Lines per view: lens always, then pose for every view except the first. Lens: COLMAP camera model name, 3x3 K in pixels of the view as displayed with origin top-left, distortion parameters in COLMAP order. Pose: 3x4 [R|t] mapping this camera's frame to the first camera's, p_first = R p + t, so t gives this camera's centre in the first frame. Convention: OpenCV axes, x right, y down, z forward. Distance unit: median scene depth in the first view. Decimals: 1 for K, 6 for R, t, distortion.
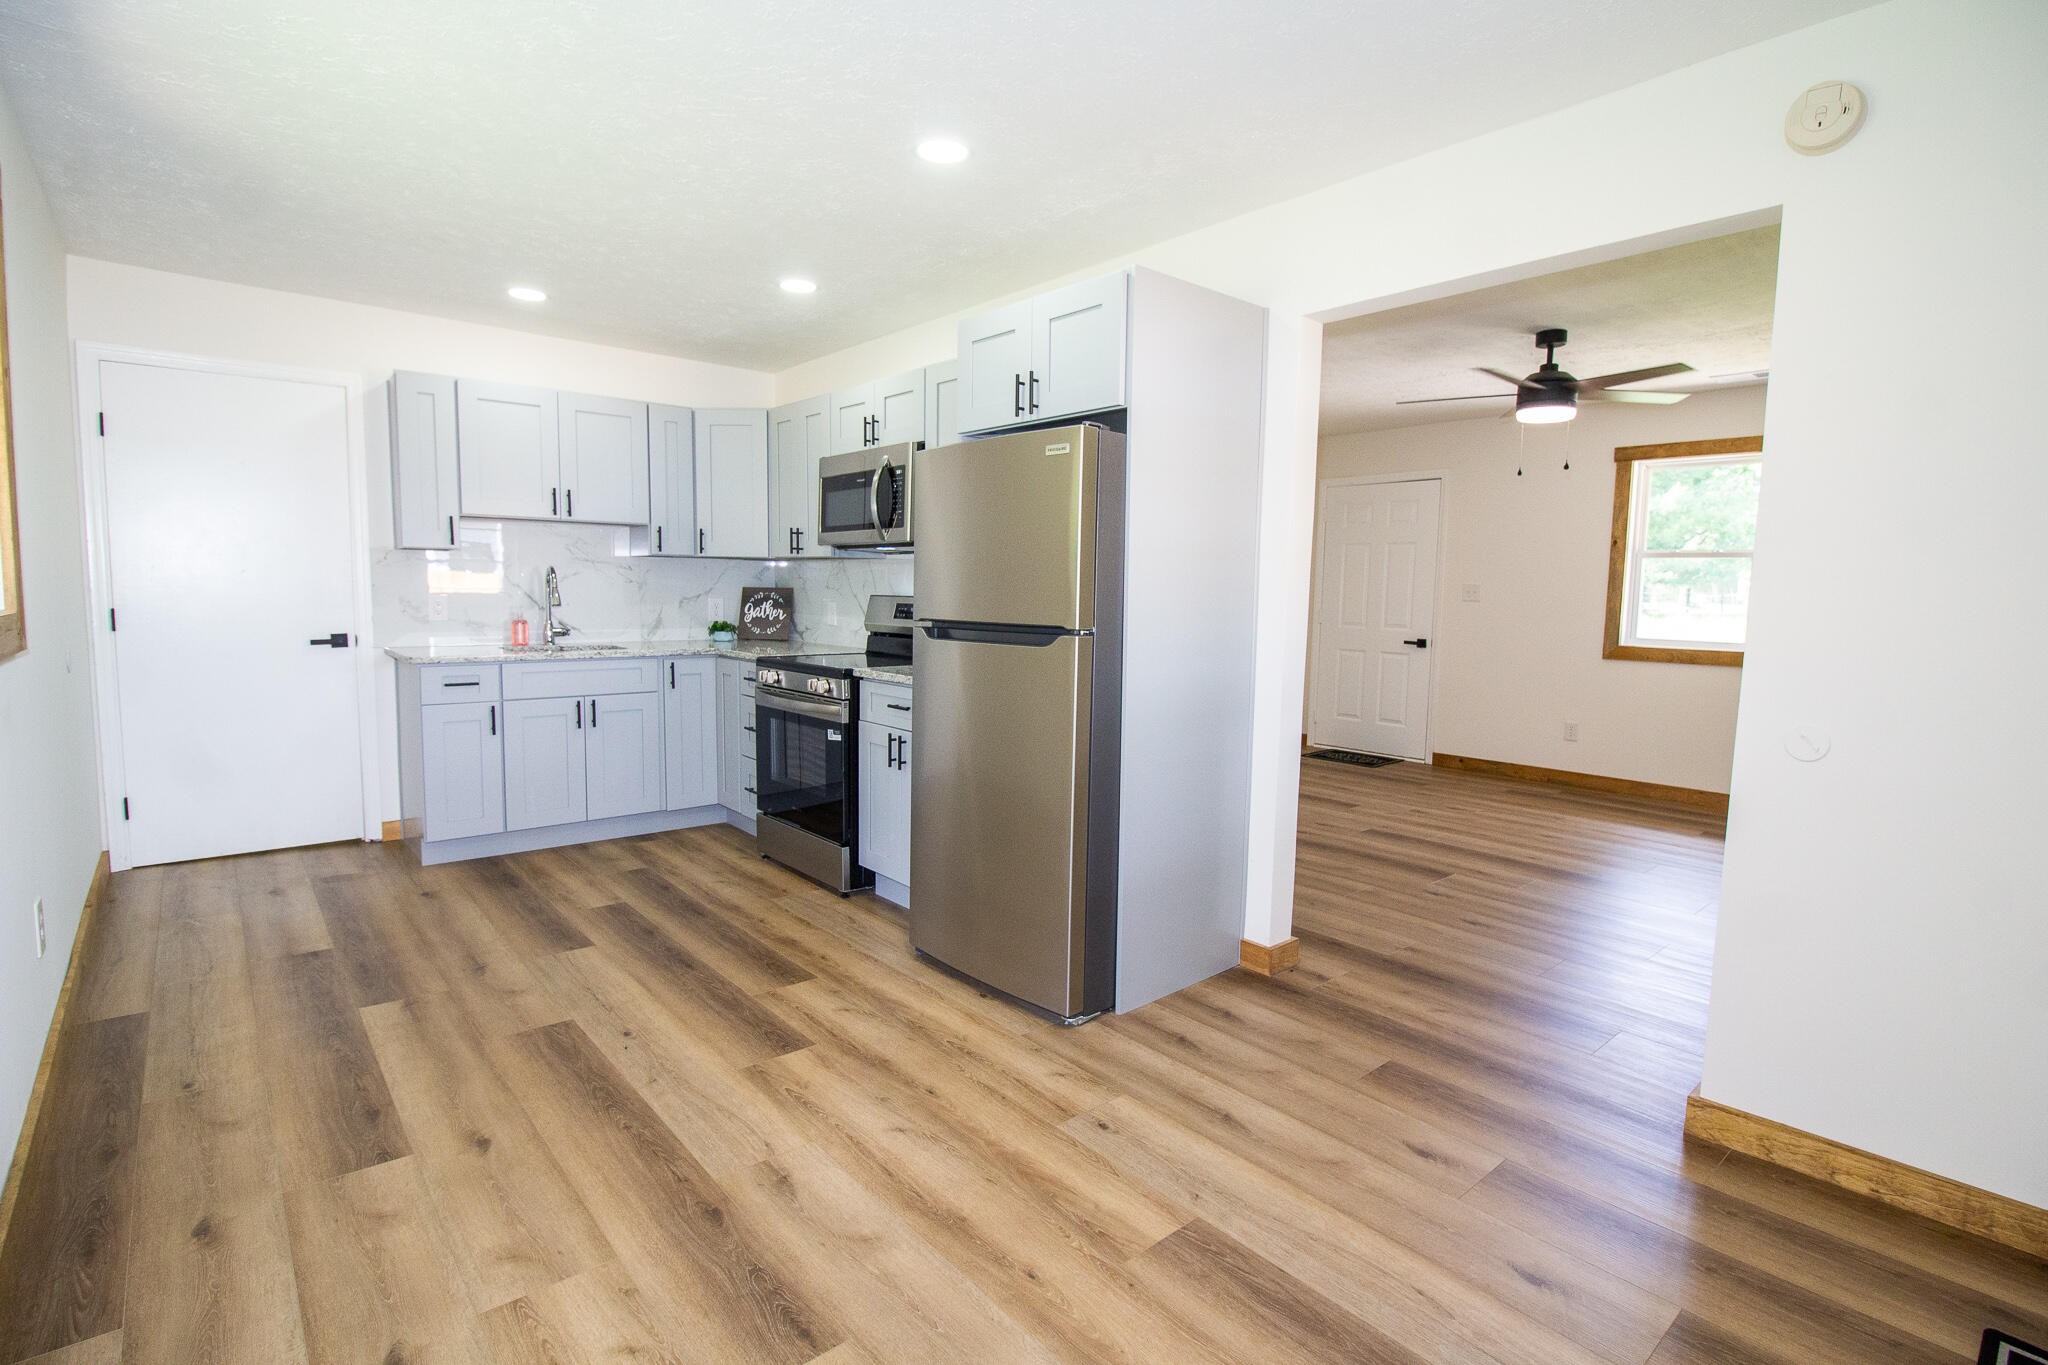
lens RADIAL K [[954.7, 0, 1028.0], [0, 954.7, 675.2], [0, 0, 1]] dist [-0.013747, -0.003044]
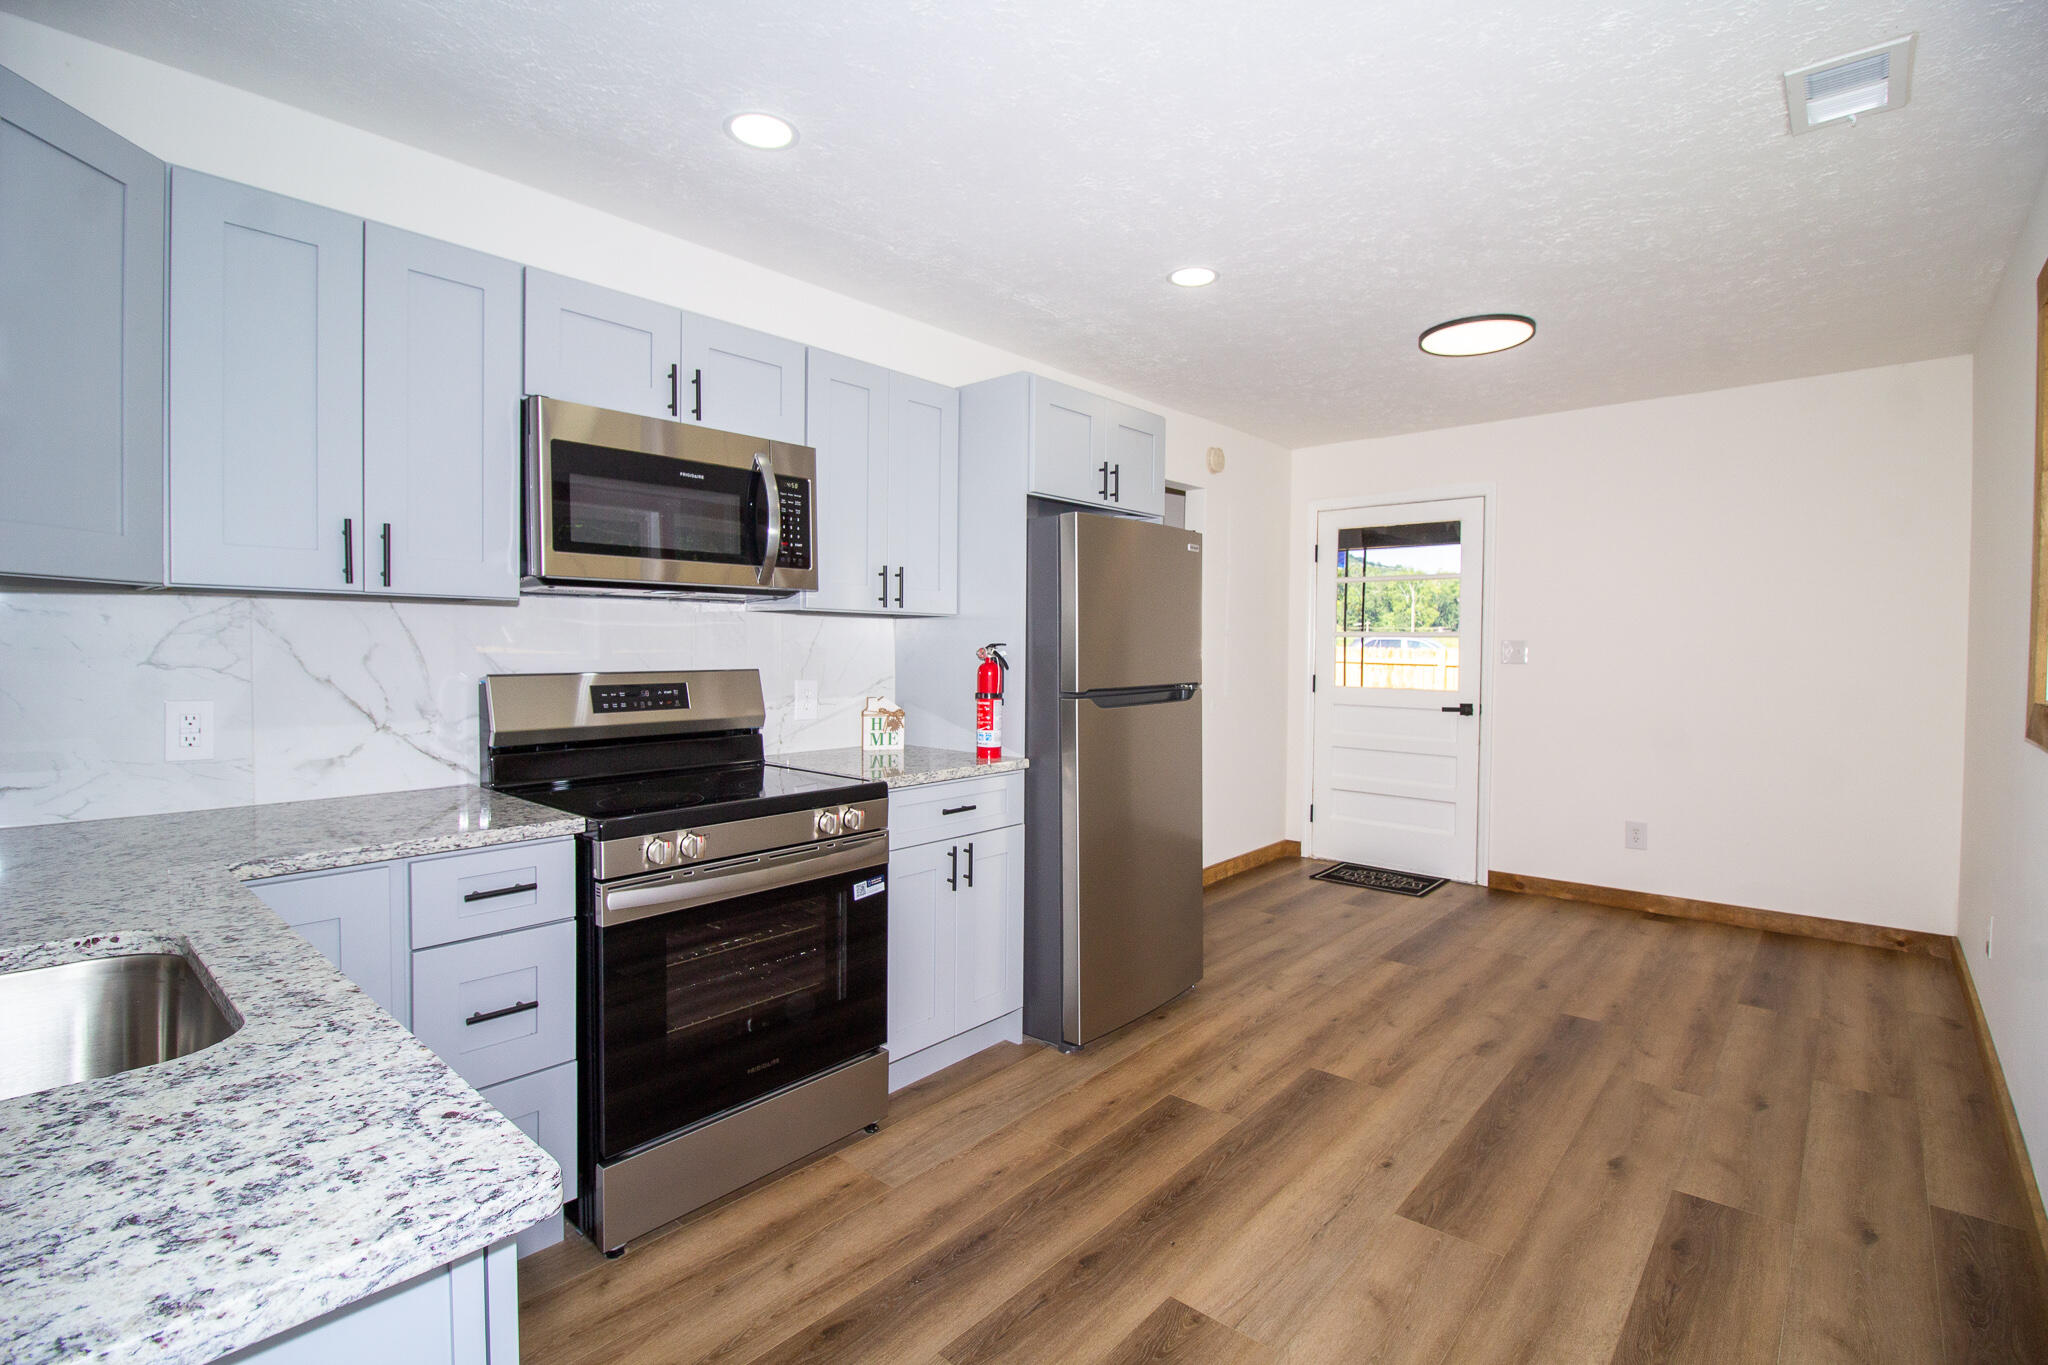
lens RADIAL K [[954.7, 0, 1024.6], [0, 954.7, 674.0], [0, 0, 1]] dist [-0.013747, -0.003044]
pose [[-0.123414, -0.056369, 0.990753, -1.375070], [0.086034, 0.994018, 0.067272, -0.187568], [-0.988619, 0.093541, -0.117826, 1.555737]]
